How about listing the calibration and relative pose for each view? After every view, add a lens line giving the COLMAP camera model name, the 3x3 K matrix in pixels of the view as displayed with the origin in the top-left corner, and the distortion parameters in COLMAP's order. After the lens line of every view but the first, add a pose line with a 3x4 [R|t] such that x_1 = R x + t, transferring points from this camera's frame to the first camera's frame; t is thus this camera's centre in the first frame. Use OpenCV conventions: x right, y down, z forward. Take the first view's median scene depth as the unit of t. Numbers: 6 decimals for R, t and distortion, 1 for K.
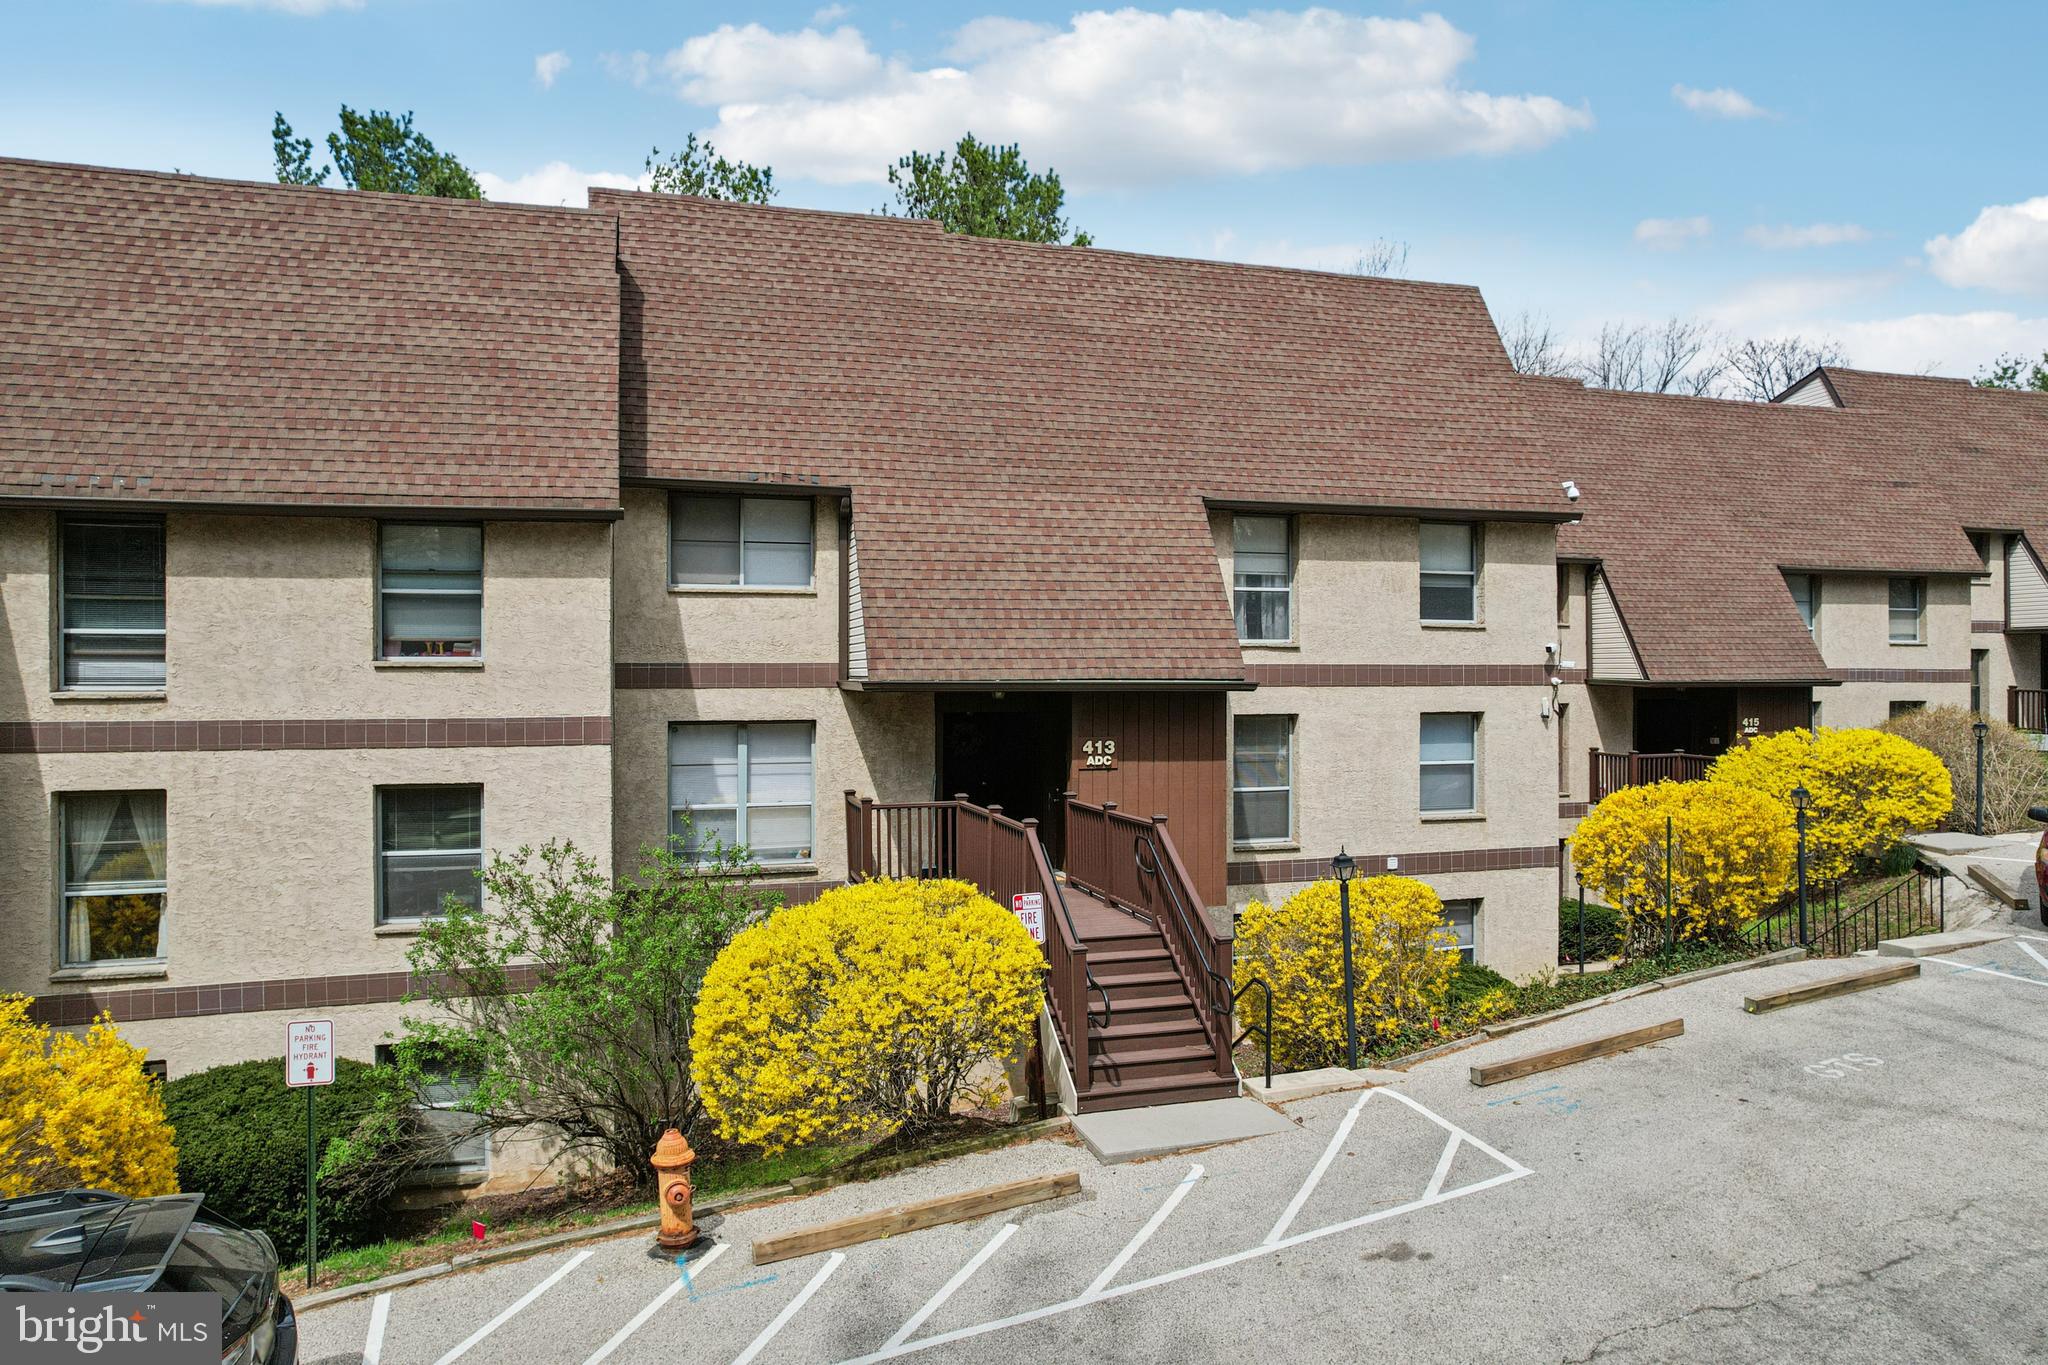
lens RADIAL K [[1304.0, 0, 1018.0], [0, 1304.0, 683.3], [0, 0, 1]] dist [-0.074483, 0.064375]
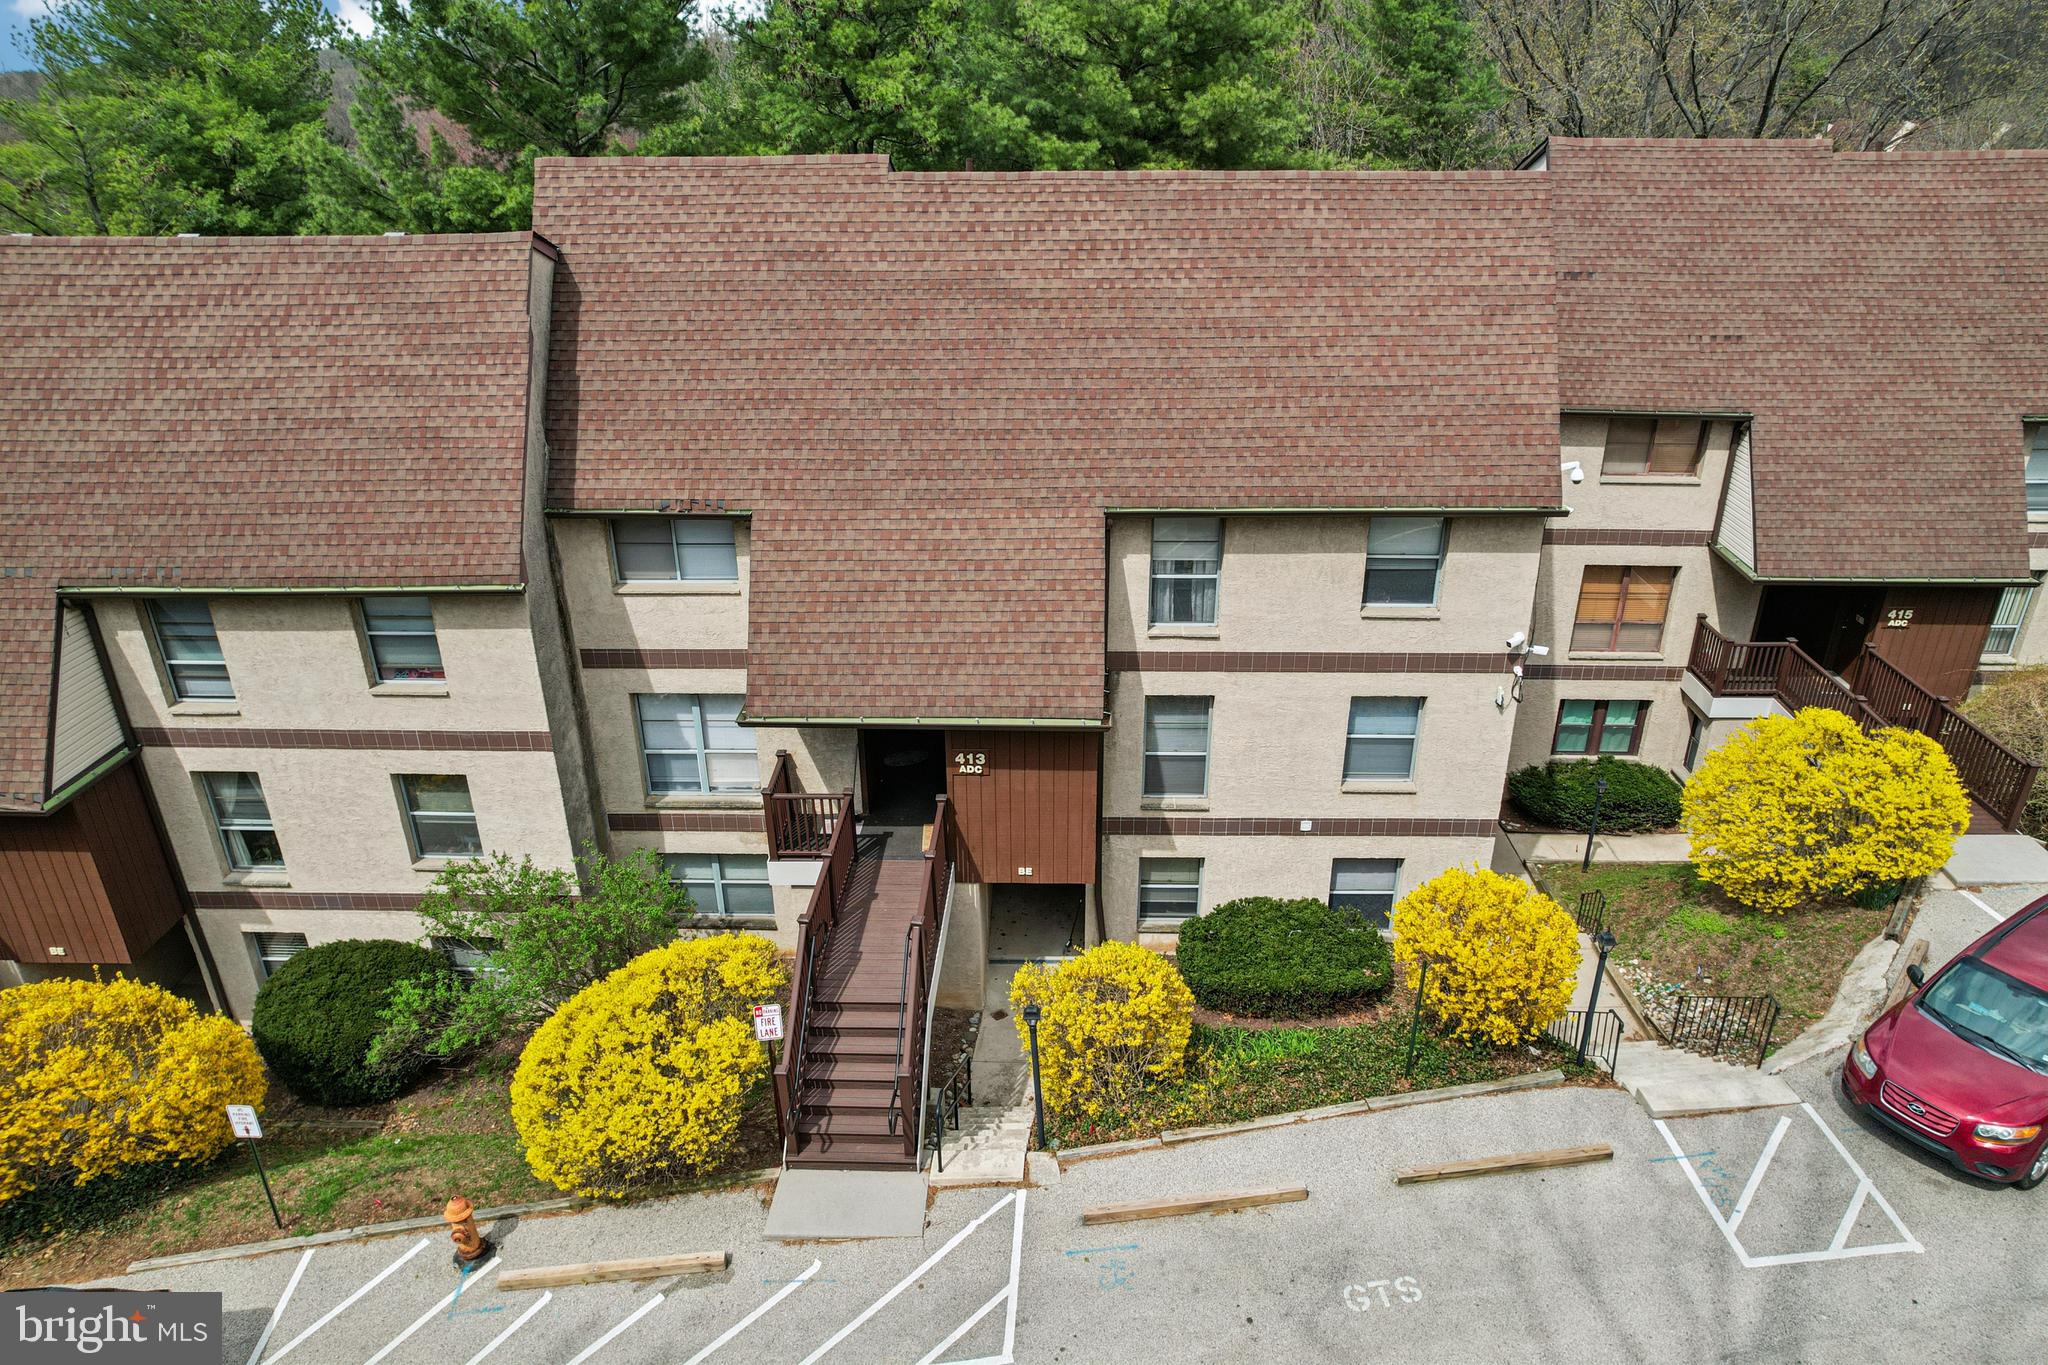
lens RADIAL K [[1290.4, 0, 1024.0], [0, 1290.4, 682.5], [0, 0, 1]] dist [-0.074115, 0.062904]
pose [[0.951526, 0.123893, -0.281511, 0.395520], [0.005855, 0.907818, 0.419323, -0.457606], [0.307512, -0.400645, 0.863087, 0.087268]]
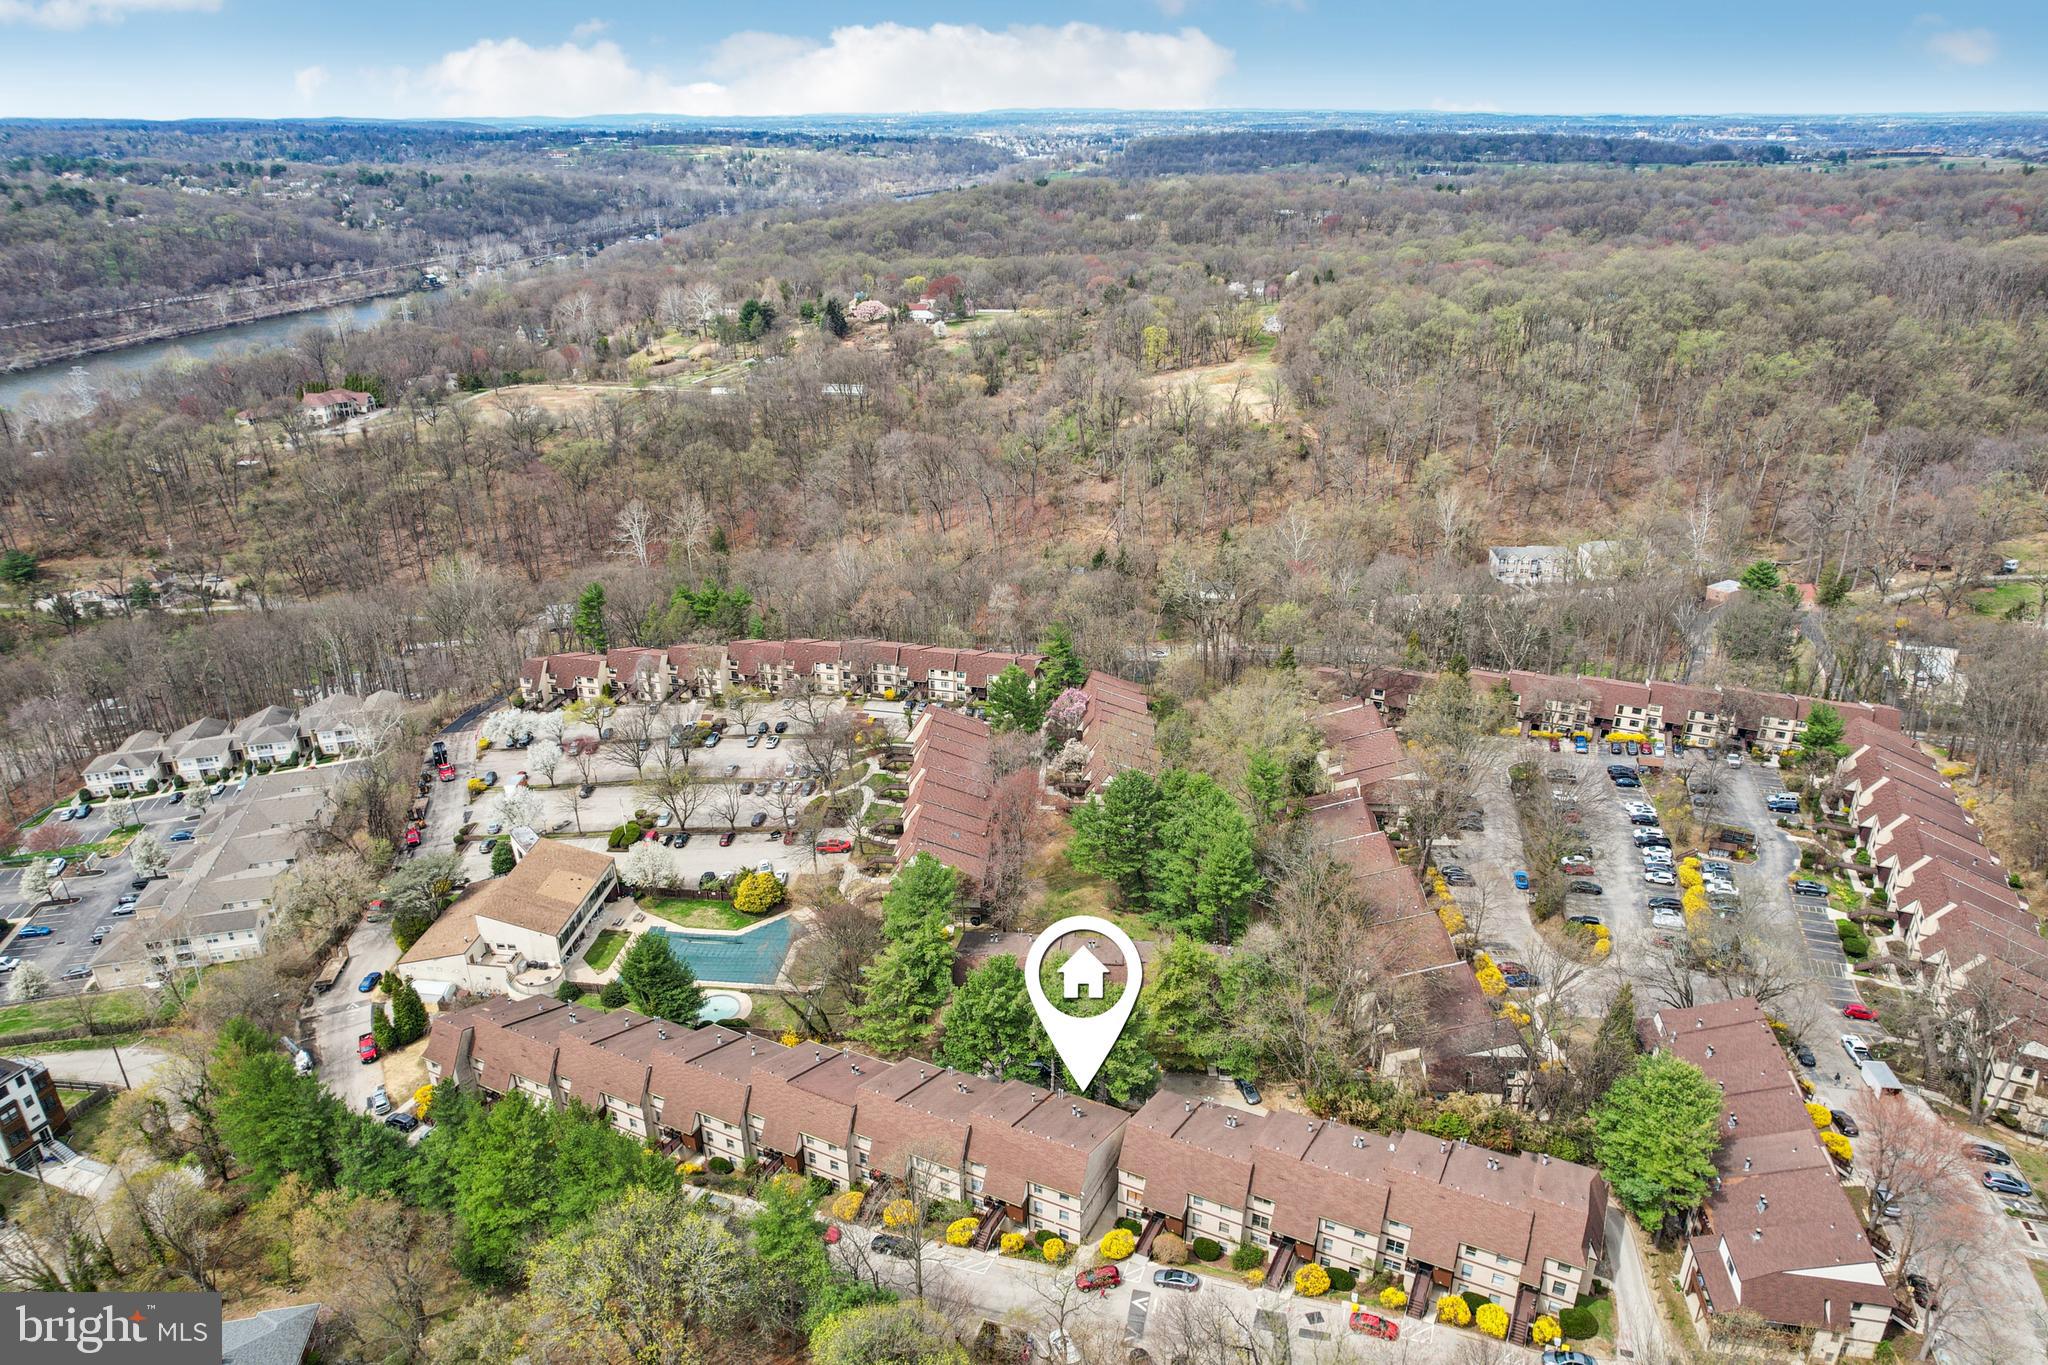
lens RADIAL K [[1304.0, 0, 1018.0], [0, 1304.0, 683.3], [0, 0, 1]] dist [-0.074483, 0.064375]
pose [[0.747930, 0.234105, -0.621125, 4.555932], [0.003074, 0.934510, 0.355923, -6.143441], [0.663771, -0.268115, 0.698228, -3.971132]]
